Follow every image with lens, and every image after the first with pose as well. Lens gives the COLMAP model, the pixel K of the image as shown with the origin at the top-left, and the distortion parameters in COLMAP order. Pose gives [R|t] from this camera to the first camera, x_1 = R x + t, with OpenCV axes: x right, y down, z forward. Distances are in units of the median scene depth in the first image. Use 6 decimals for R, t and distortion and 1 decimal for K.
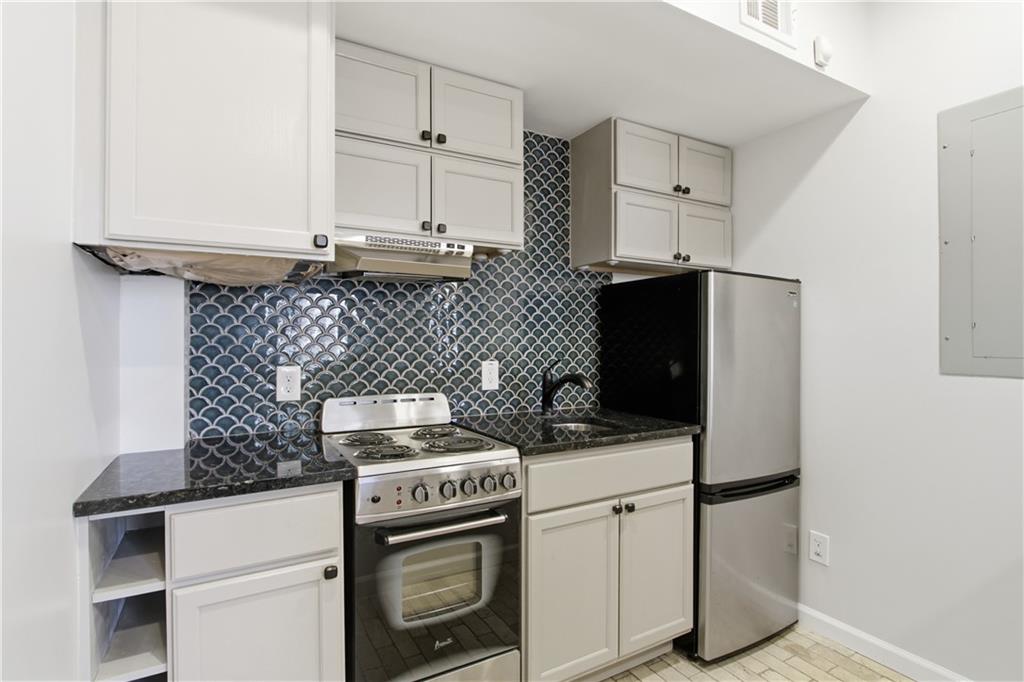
lens RADIAL K [[493.2, 0, 499.5], [0, 493.2, 344.7], [0, 0, 1]] dist [-0.007498, 0.000732]
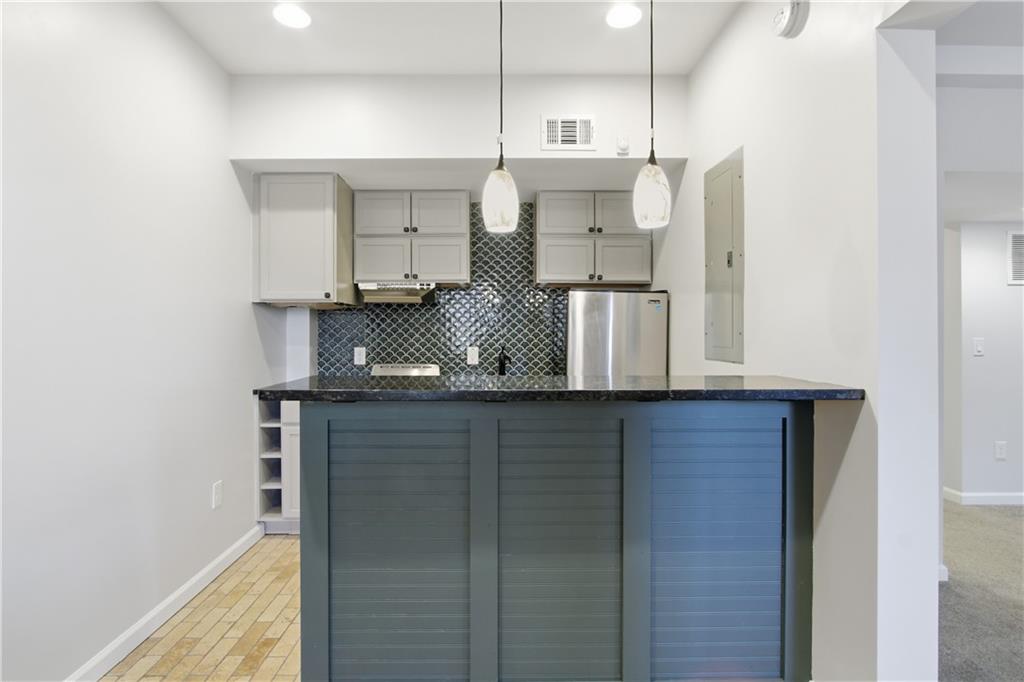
lens RADIAL K [[493.2, 0, 502.7], [0, 493.2, 336.1], [0, 0, 1]] dist [-0.007498, 0.000732]
pose [[0.881836, 0.002972, -0.471546, 1.021067], [-0.004013, 0.999991, -0.001204, -0.002691], [0.471539, 0.002954, 0.881840, -0.497011]]
